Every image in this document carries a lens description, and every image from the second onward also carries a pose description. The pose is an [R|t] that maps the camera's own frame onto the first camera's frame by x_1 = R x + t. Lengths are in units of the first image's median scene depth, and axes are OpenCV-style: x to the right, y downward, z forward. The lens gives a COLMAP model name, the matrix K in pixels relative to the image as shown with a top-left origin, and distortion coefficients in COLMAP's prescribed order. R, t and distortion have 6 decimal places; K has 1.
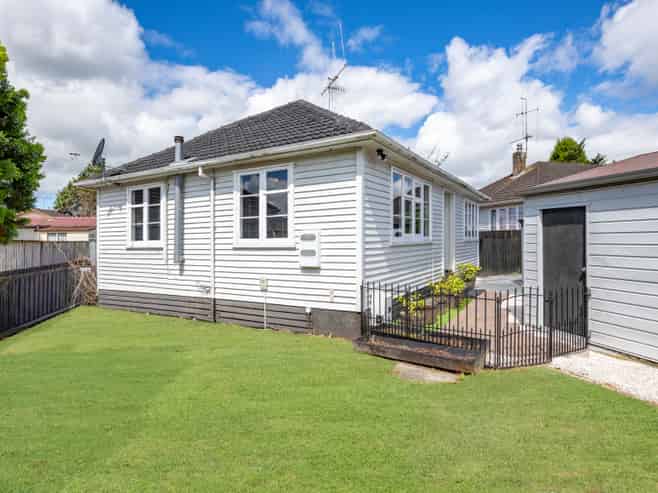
lens RADIAL K [[377.3, 0, 332.2], [0, 377.3, 243.6], [0, 0, 1]] dist [-0.006024, -0.000252]
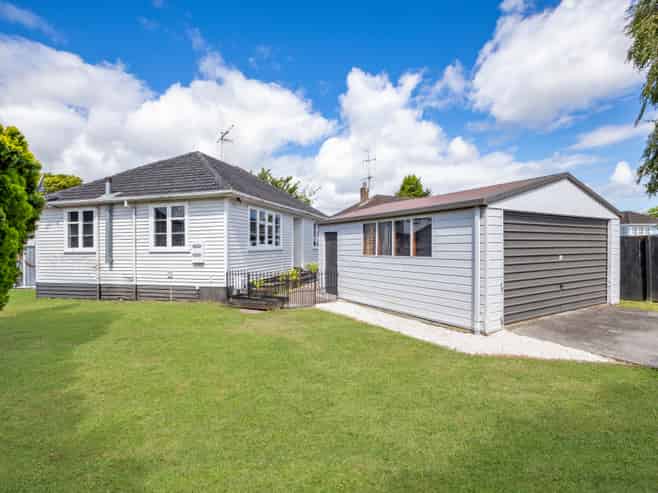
lens RADIAL K [[352.8, 0, 335.0], [0, 352.8, 258.5], [0, 0, 1]] dist [-0.001133, 0.001912]
pose [[0.970447, -0.002162, 0.241304, 0.132519], [-0.002280, 0.999833, 0.018127, 0.008349], [-0.241303, -0.018142, 0.970280, -0.602733]]
